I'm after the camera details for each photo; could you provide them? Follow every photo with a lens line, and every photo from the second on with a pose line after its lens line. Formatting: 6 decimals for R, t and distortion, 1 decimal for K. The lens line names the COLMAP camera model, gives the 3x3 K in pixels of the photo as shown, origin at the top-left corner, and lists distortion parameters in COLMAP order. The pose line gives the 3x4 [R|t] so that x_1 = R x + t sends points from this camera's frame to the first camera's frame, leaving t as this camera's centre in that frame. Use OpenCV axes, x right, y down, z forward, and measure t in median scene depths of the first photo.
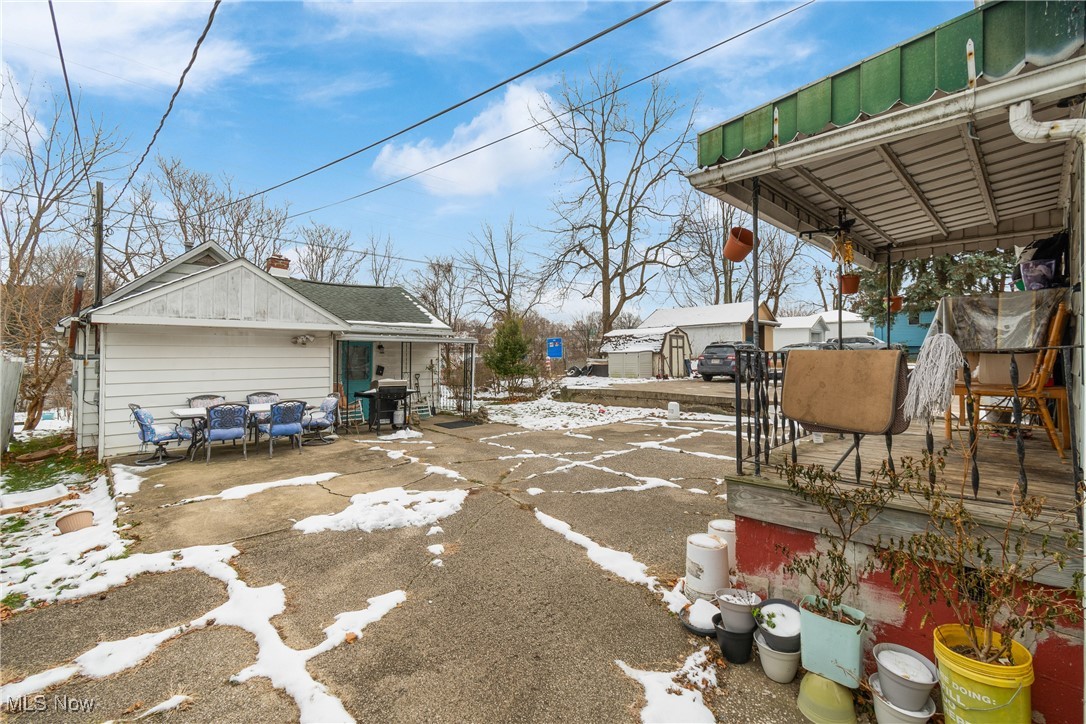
lens RADIAL K [[480.7, 0, 544.3], [0, 480.7, 353.6], [0, 0, 1]] dist [0.007845, 0.000040]
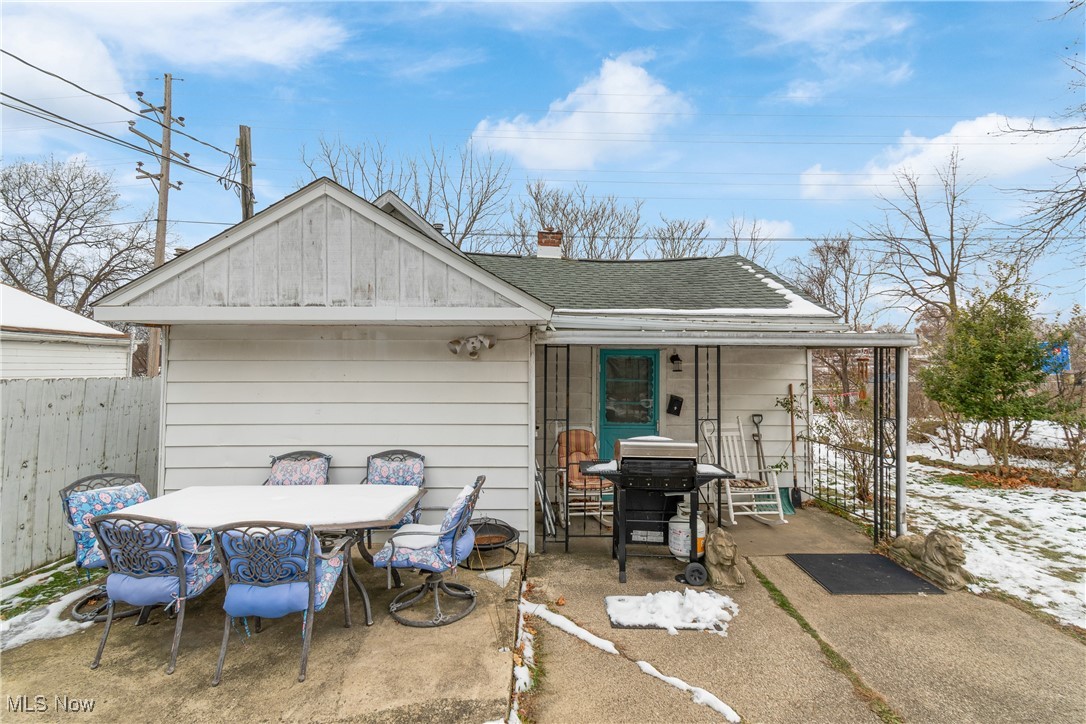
lens RADIAL K [[480.7, 0, 545.5], [0, 480.7, 351.1], [0, 0, 1]] dist [0.007845, 0.000040]
pose [[0.725773, -0.022470, -0.687567, -0.085114], [0.000971, 0.999499, -0.031639, -0.005553], [0.687934, 0.022295, 0.725431, 0.501857]]
